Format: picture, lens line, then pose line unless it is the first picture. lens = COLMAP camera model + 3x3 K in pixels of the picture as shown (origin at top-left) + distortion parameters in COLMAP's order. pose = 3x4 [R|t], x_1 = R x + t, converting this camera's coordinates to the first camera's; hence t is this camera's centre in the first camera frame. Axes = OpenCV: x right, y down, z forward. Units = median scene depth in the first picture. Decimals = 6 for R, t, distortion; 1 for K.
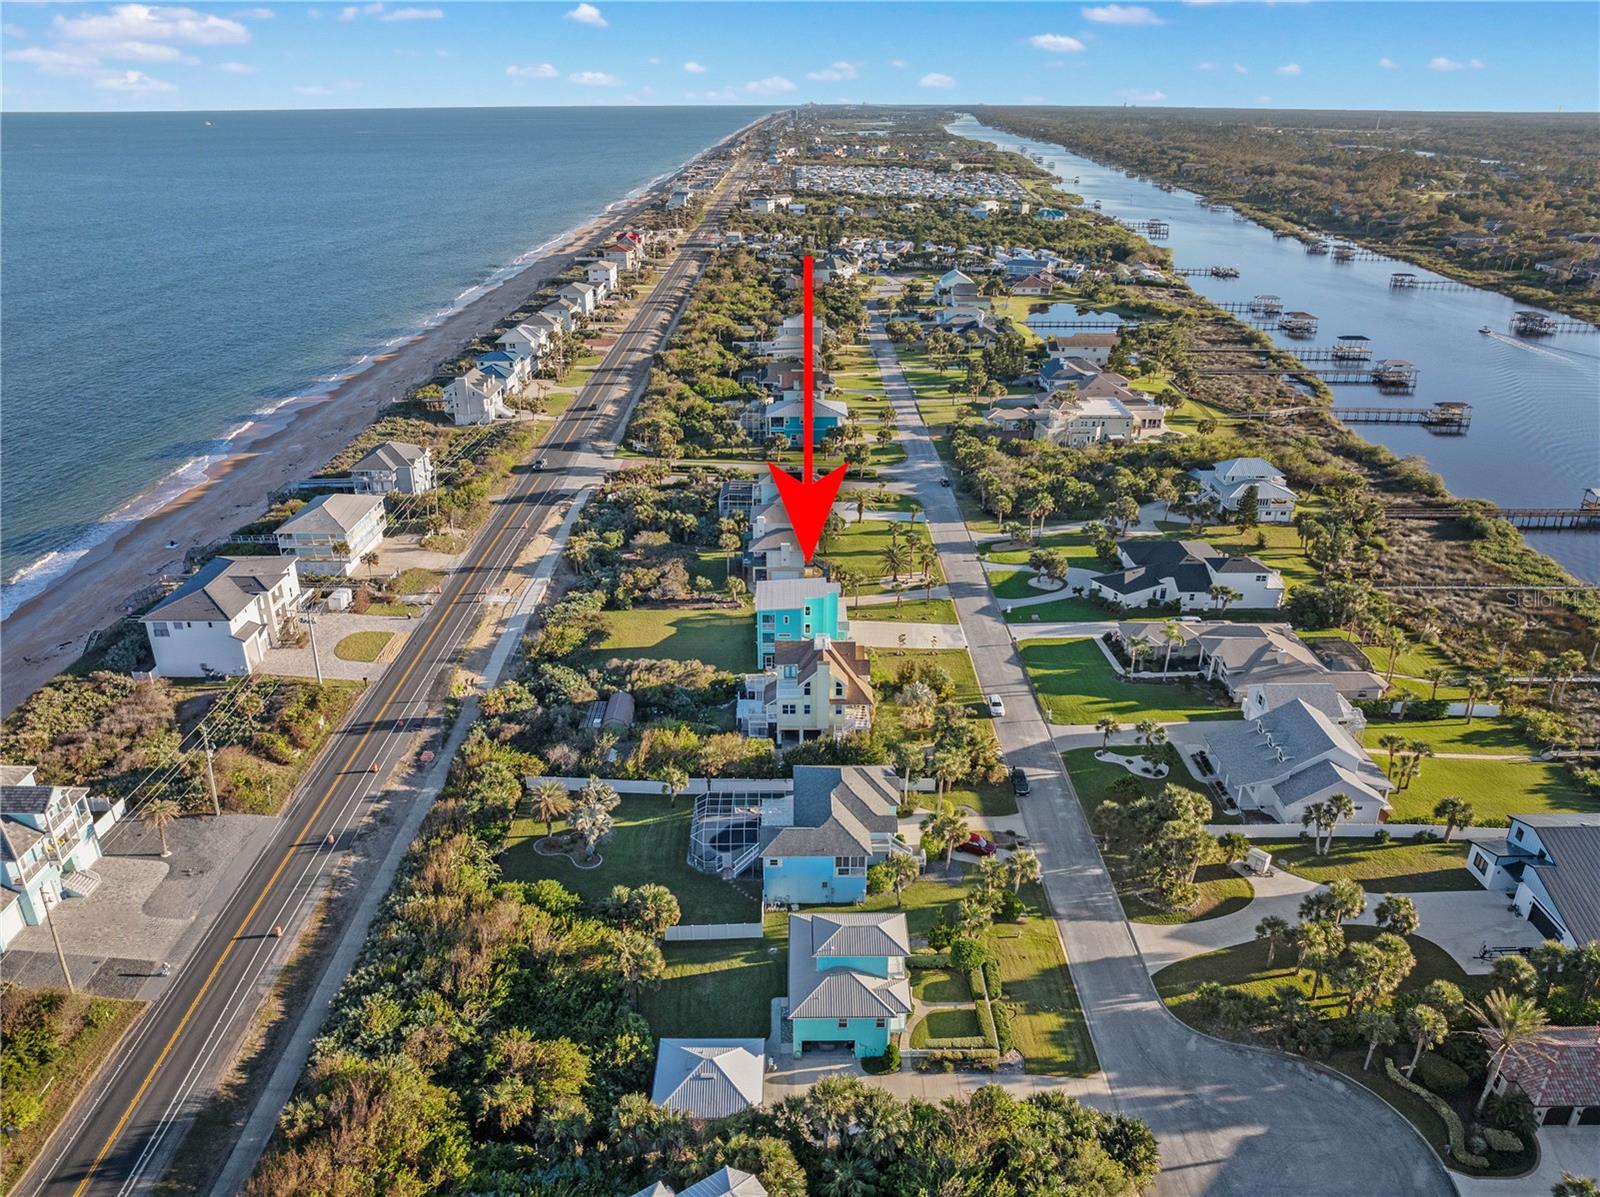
lens RADIAL K [[1063.2, 0, 807.0], [0, 1063.2, 699.4], [0, 0, 1]] dist [-0.001284, 0.001265]
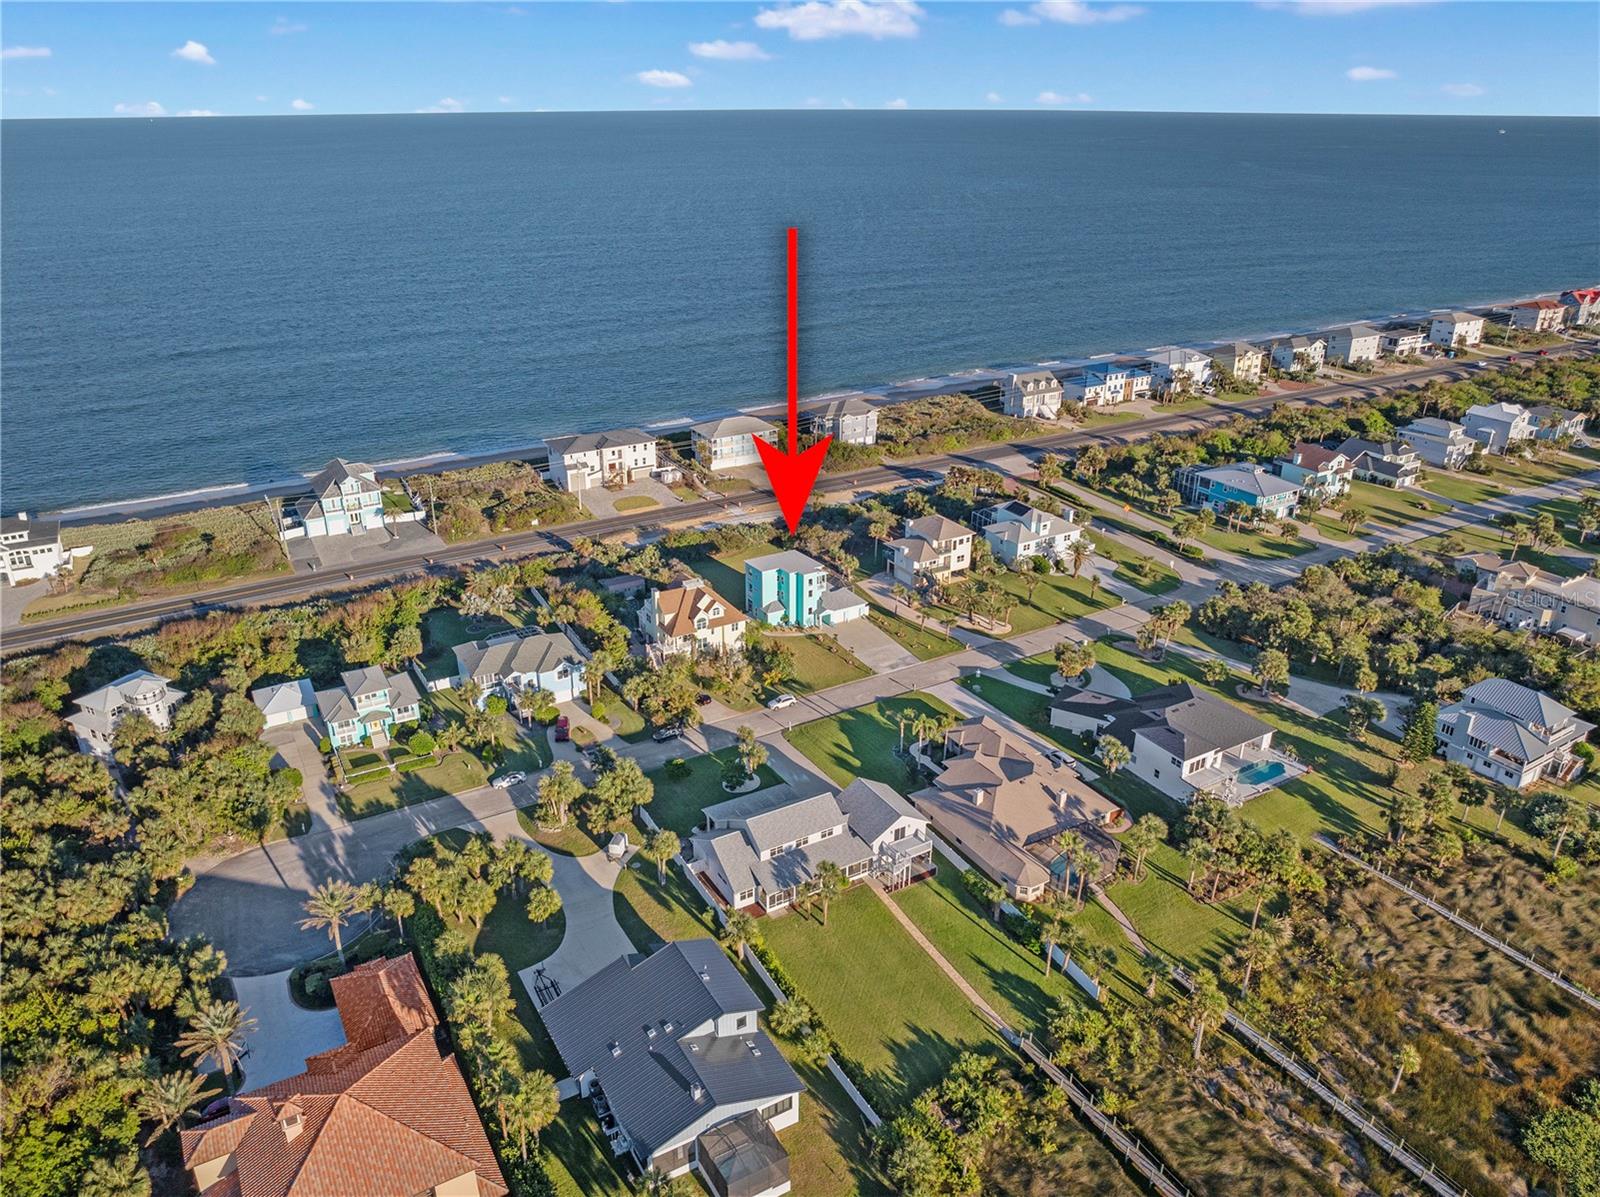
lens RADIAL K [[1127.2, 0, 801.8], [0, 1127.2, 590.5], [0, 0, 1]] dist [-0.036452, 0.000063]
pose [[0.493748, 0.345702, -0.797937, 0.907430], [-0.428211, 0.895281, 0.122908, -0.211907], [0.756867, 0.281000, 0.590077, 0.246675]]
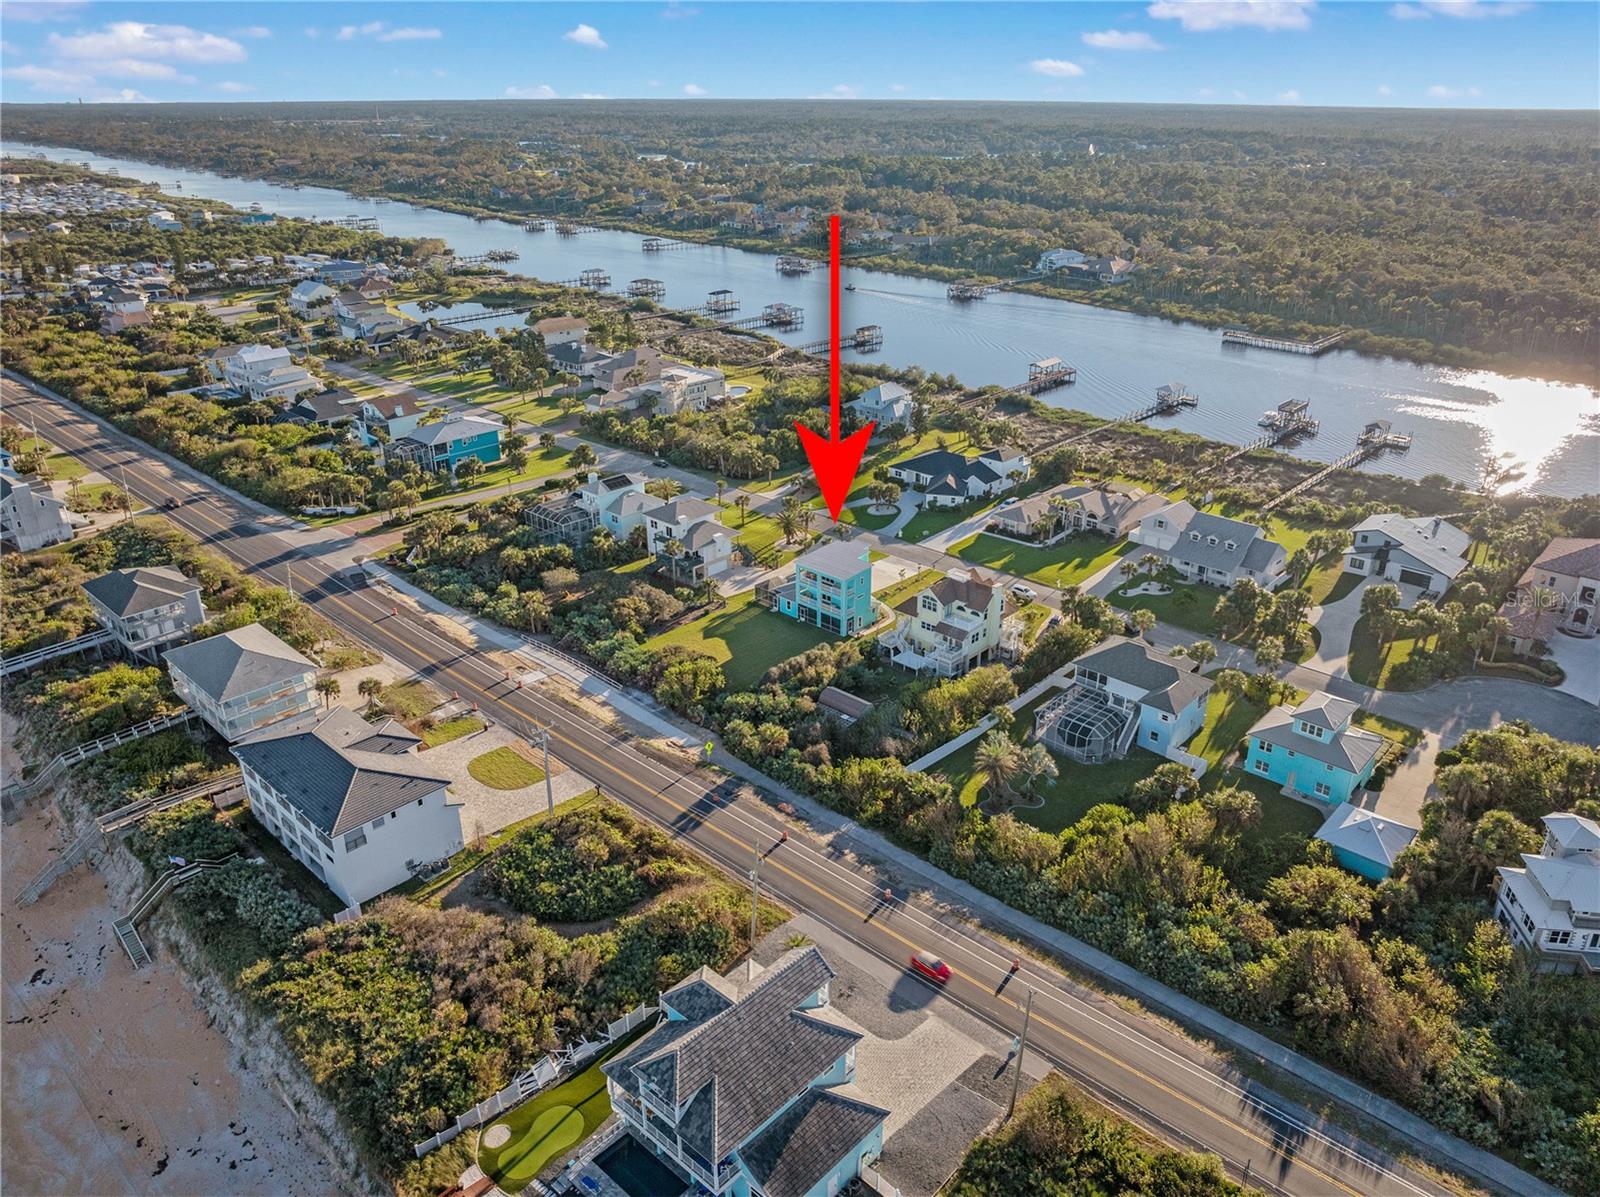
lens RADIAL K [[1127.2, 0, 801.8], [0, 1127.2, 590.5], [0, 0, 1]] dist [-0.036452, 0.000063]
pose [[0.685114, -0.296035, 0.665569, -0.712061], [0.357617, 0.932698, 0.046732, -0.122784], [-0.634609, 0.206002, 0.744872, 0.175661]]
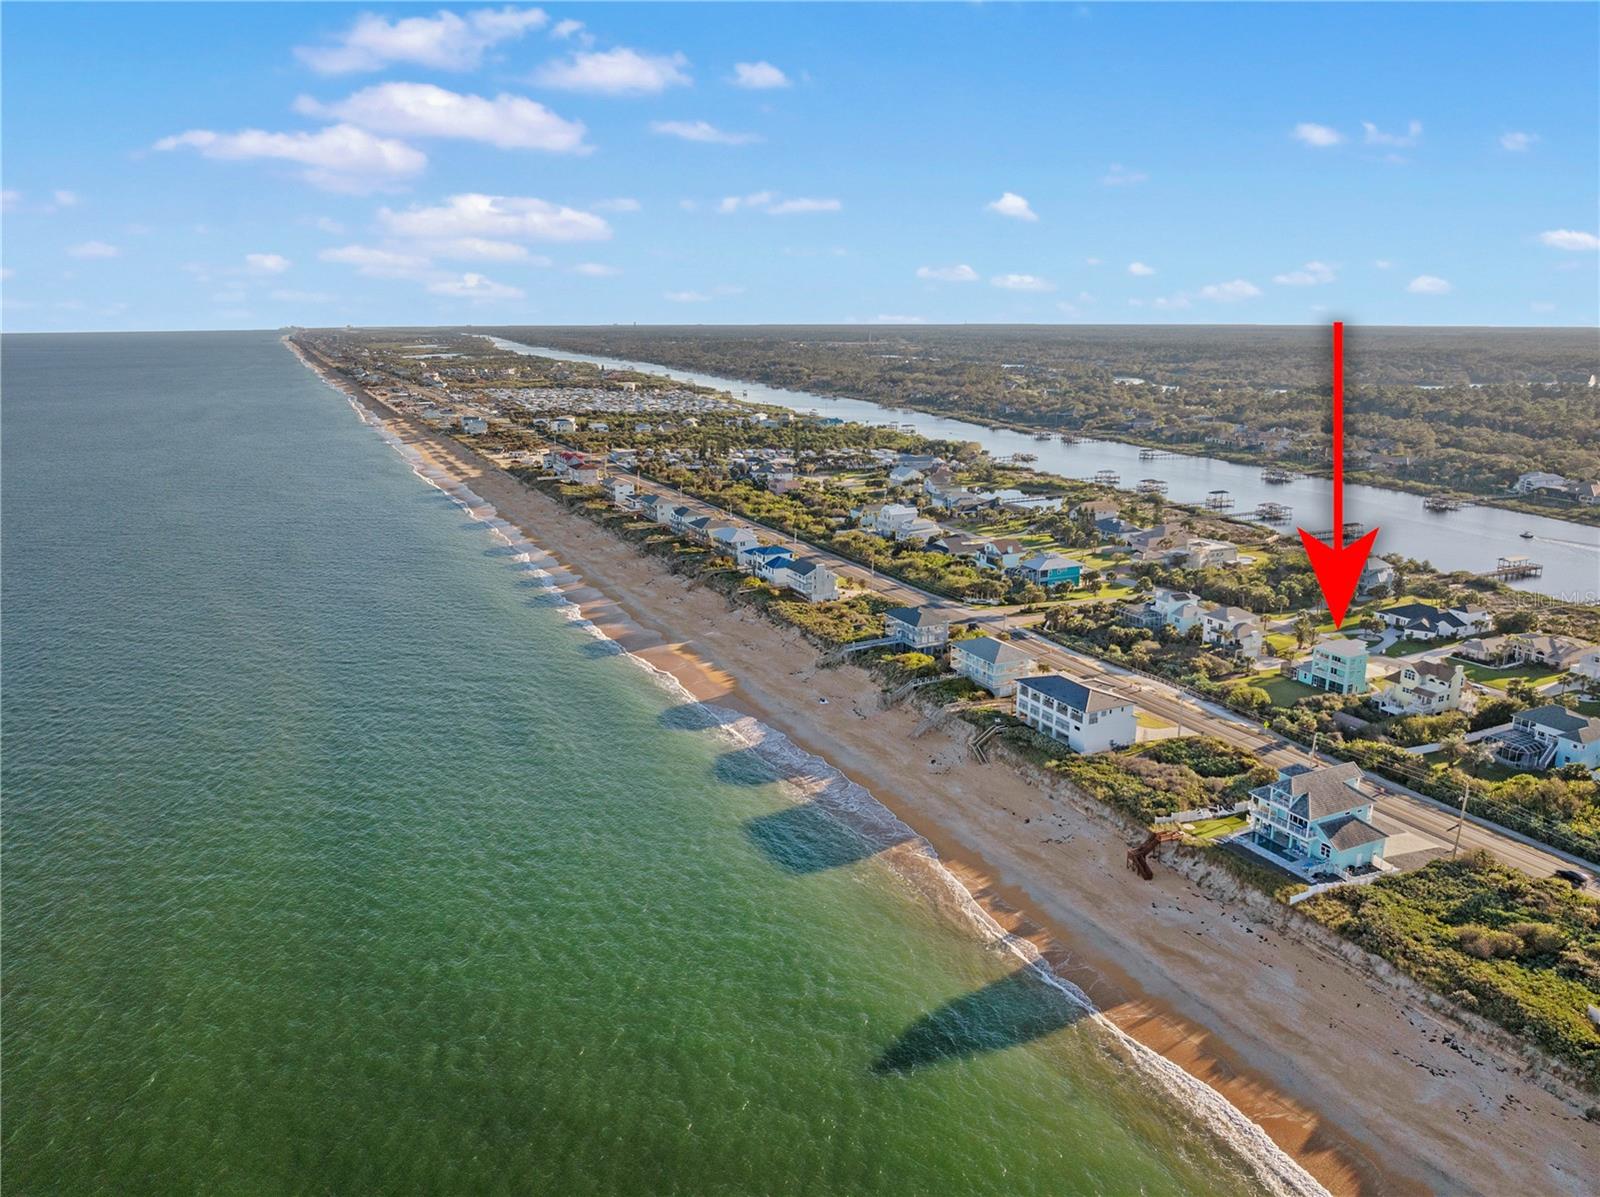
lens RADIAL K [[1127.2, 0, 801.8], [0, 1127.2, 590.5], [0, 0, 1]] dist [-0.036452, 0.000063]
pose [[0.906887, -0.104687, 0.408162, -1.294561], [0.212909, 0.949746, -0.229463, 0.028216], [-0.363628, 0.294998, 0.883601, -0.200778]]
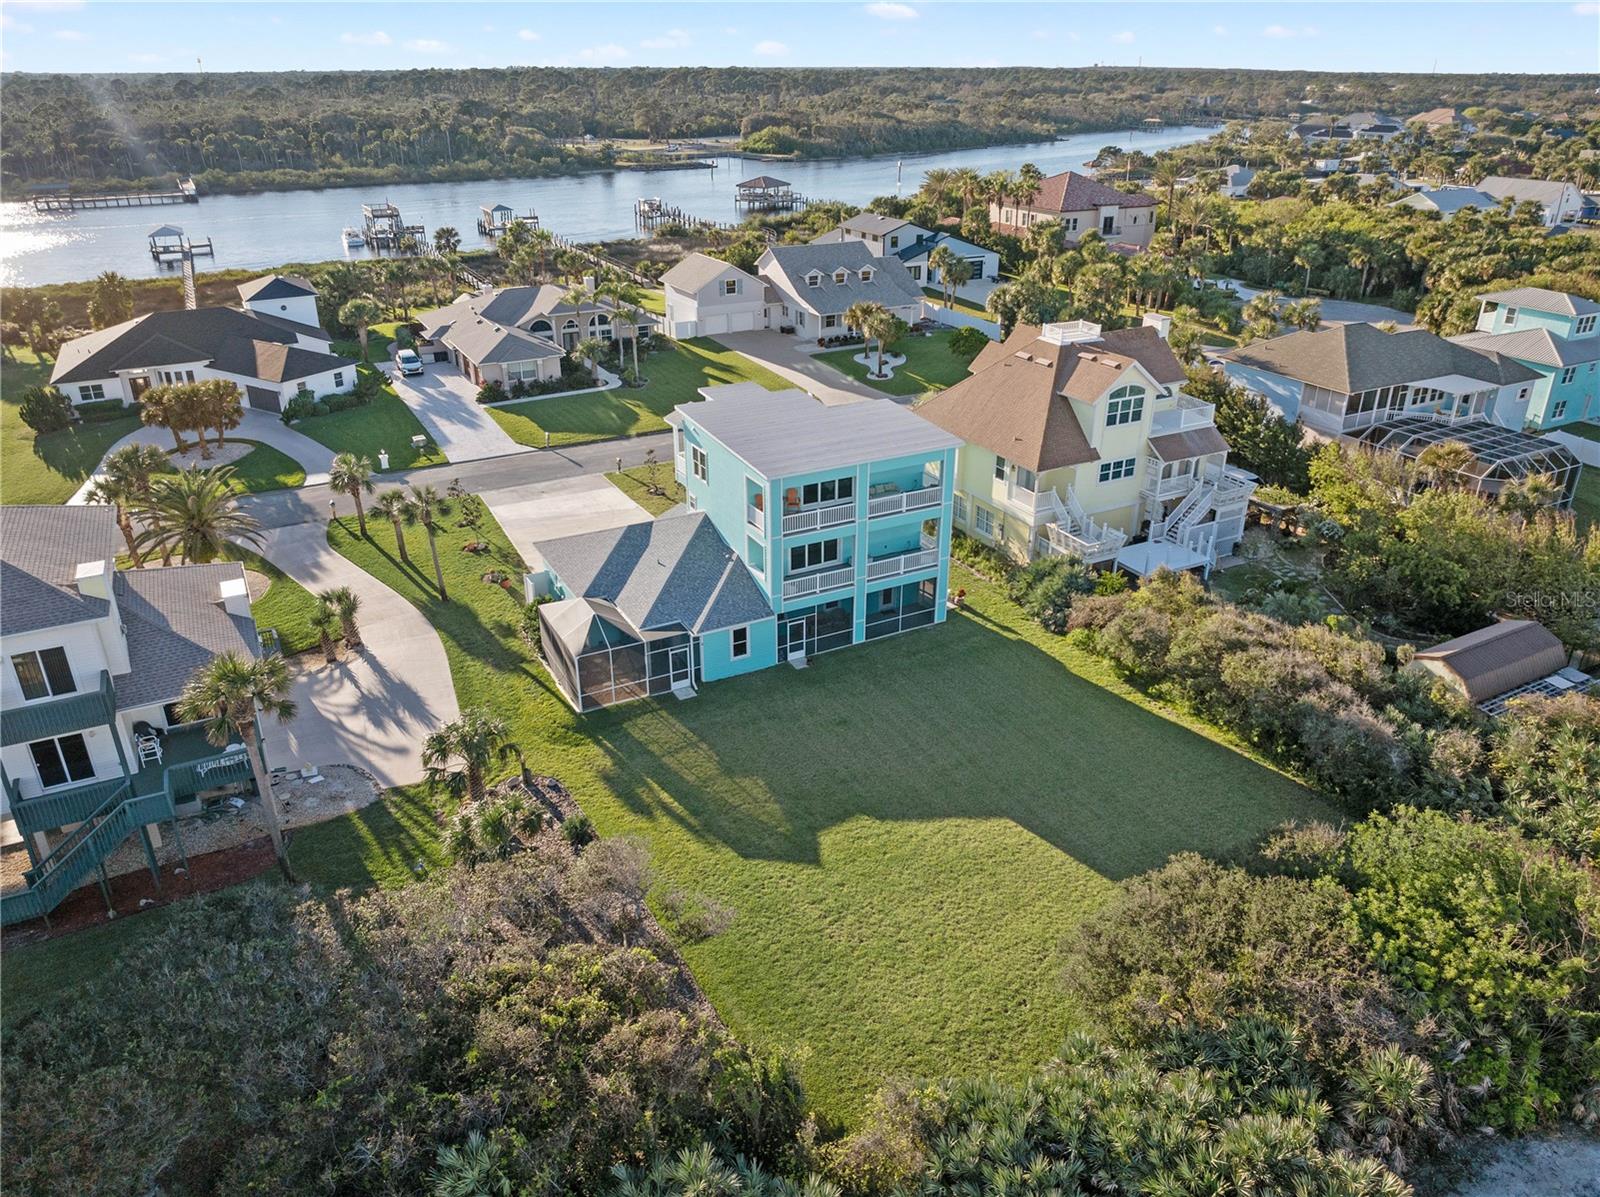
lens RADIAL K [[1127.2, 0, 801.8], [0, 1127.2, 590.5], [0, 0, 1]] dist [-0.036452, 0.000063]
pose [[-0.463017, -0.378351, 0.801540, -0.283678], [0.434246, 0.691518, 0.577263, -0.240888], [-0.772688, 0.615348, -0.155888, 0.974200]]
